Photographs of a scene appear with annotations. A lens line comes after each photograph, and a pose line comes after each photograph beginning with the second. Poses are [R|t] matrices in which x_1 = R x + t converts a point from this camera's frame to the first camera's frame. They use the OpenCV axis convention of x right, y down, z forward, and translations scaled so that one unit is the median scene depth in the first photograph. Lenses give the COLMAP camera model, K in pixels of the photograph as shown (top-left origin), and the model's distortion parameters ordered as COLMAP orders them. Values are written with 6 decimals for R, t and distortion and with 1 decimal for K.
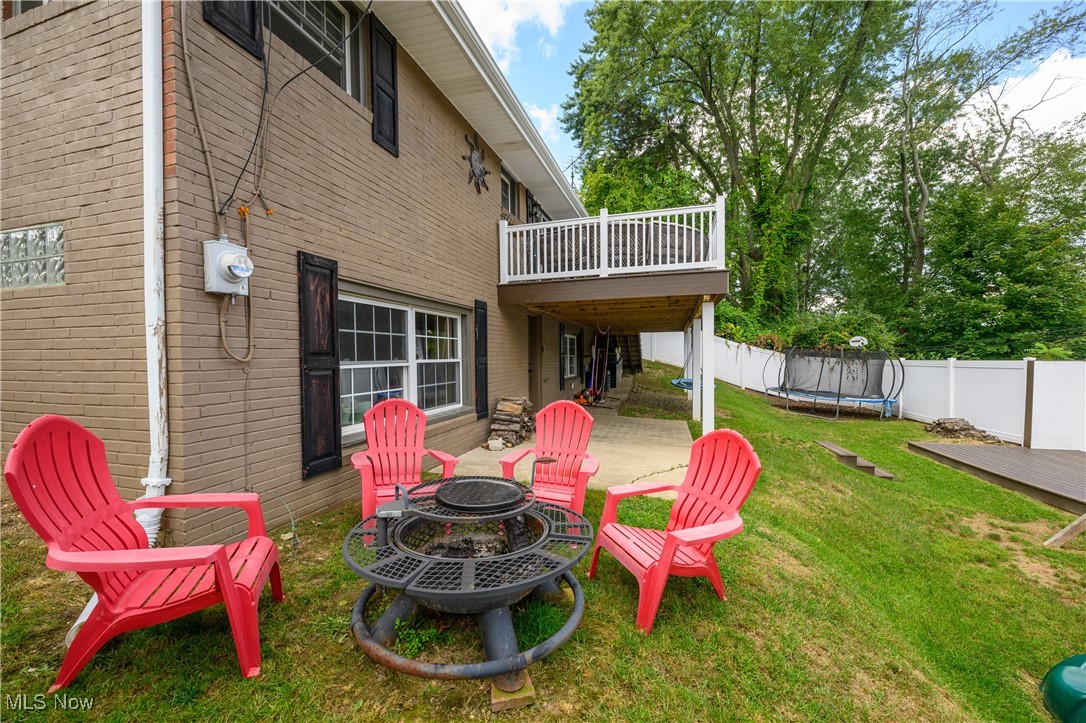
lens RADIAL K [[430.2, 0, 540.4], [0, 430.2, 361.9], [0, 0, 1]] dist [-0.000461, 0.000239]
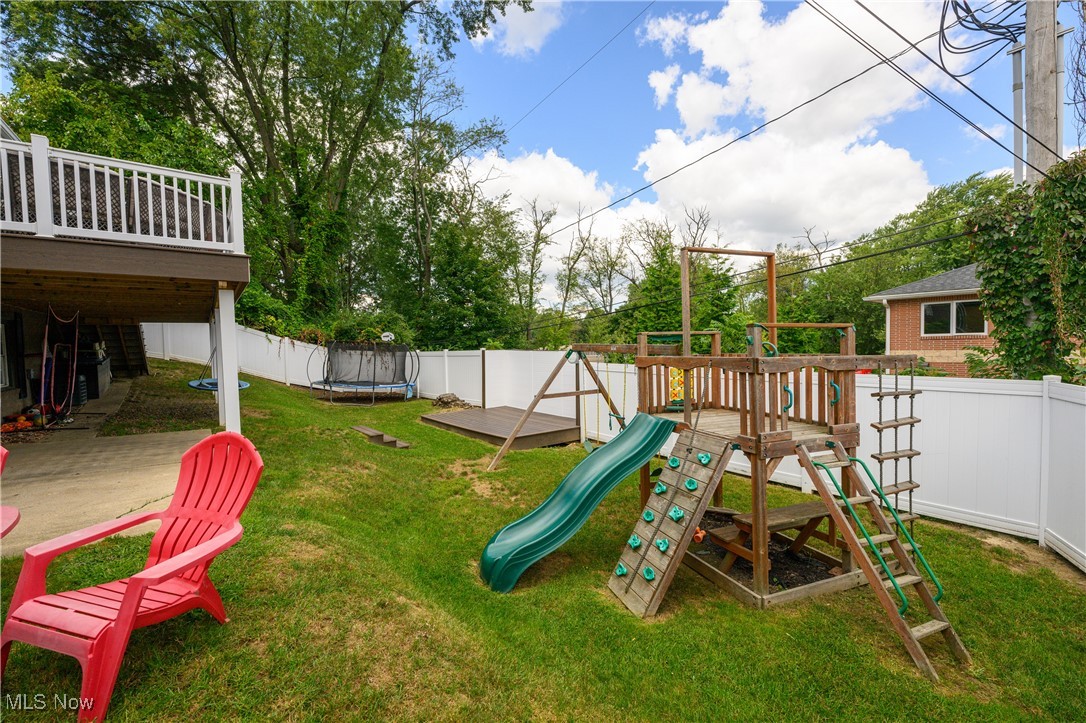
lens RADIAL K [[428.2, 0, 539.0], [0, 428.2, 359.1], [0, 0, 1]] dist [0.000247, -0.000043]
pose [[0.571122, -0.034181, 0.820153, 0.019510], [0.029029, 0.999349, 0.021435, 0.001329], [-0.820351, 0.011566, 0.571743, -0.011376]]
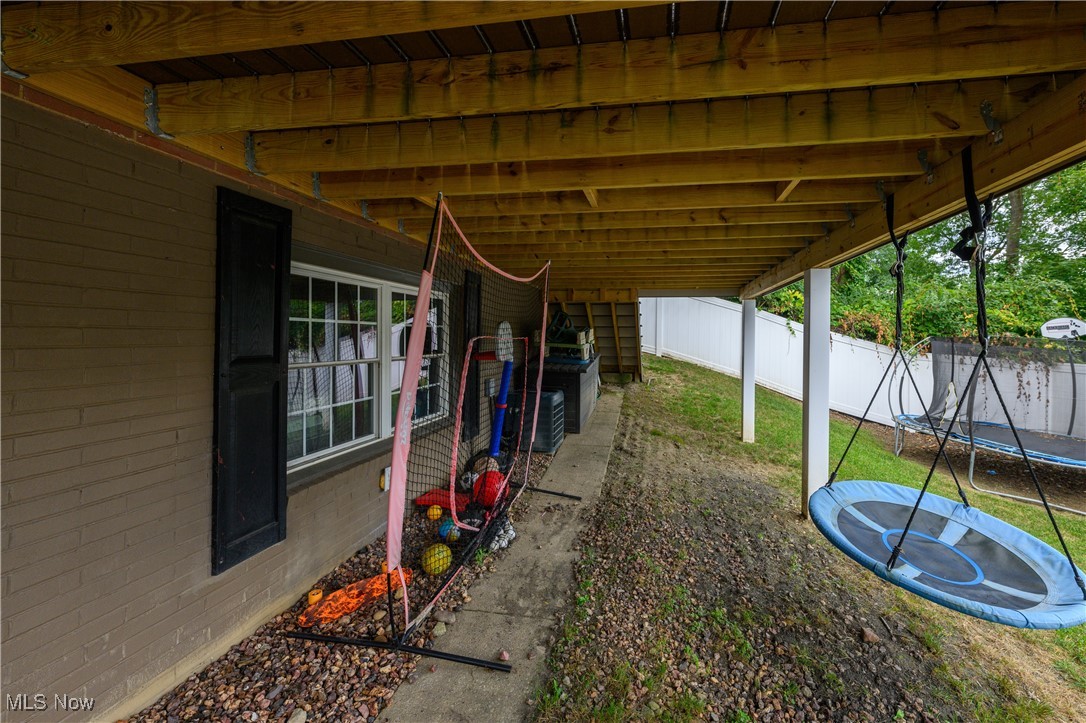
lens RADIAL K [[428.2, 0, 539.0], [0, 428.2, 359.1], [0, 0, 1]] dist [0.000247, -0.000043]
pose [[0.999801, 0.011062, 0.016594, 0.207889], [-0.011585, 0.999428, 0.031759, -0.029717], [-0.016233, -0.031945, 0.999358, 0.959862]]
